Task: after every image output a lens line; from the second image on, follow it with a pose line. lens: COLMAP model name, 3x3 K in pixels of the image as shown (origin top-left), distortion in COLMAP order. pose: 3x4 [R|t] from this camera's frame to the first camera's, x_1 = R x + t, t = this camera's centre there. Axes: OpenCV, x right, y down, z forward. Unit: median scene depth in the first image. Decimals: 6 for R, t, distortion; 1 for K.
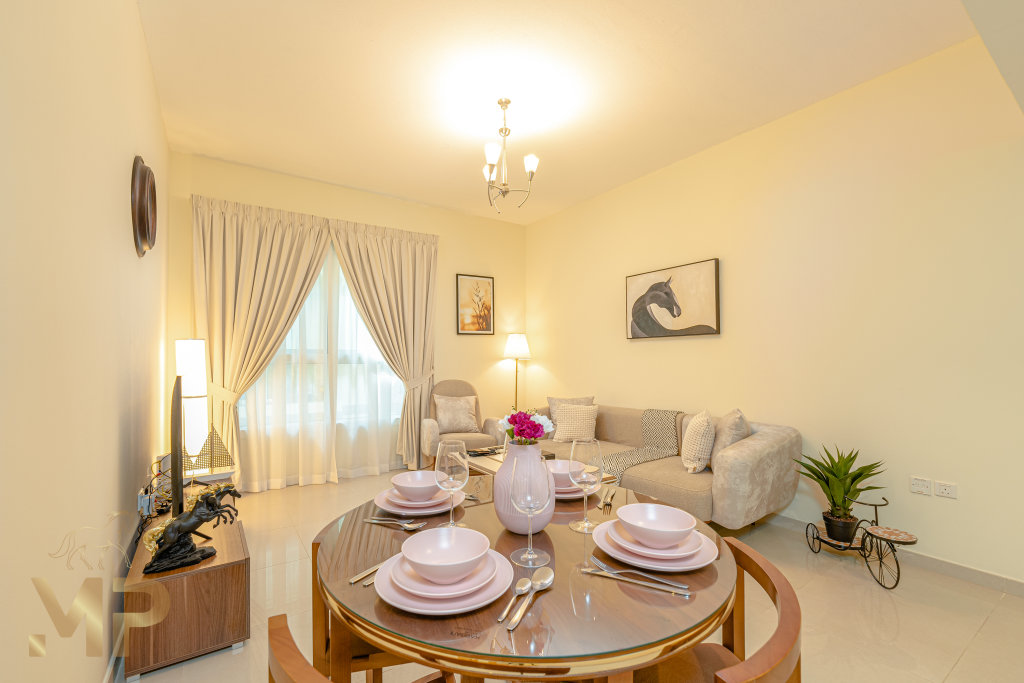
lens RADIAL K [[433.0, 0, 482.5], [0, 433.0, 359.2], [0, 0, 1]] dist [0.002458, 0.000132]
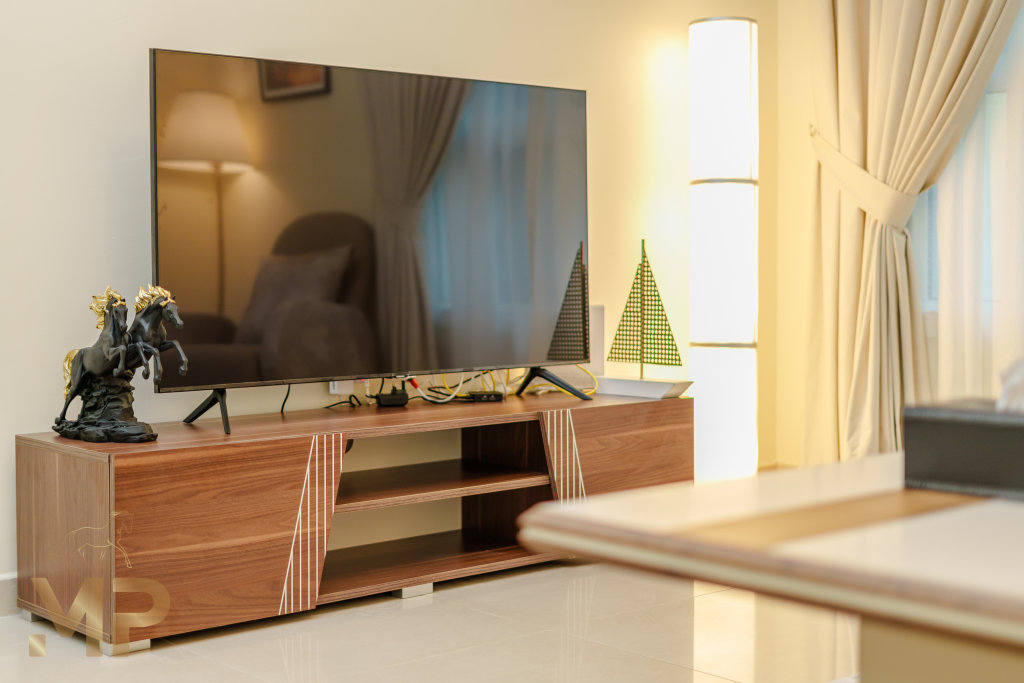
lens RADIAL K [[1527.4, 0, 512.0], [0, 1527.4, 341.5], [0, 0, 1]] dist [-0.018119, -0.049550]
pose [[0.150680, 0.057157, -0.986929, 0.439457], [0.002620, 0.998301, 0.058215, 0.117045], [0.988579, -0.011358, 0.150275, 0.518876]]
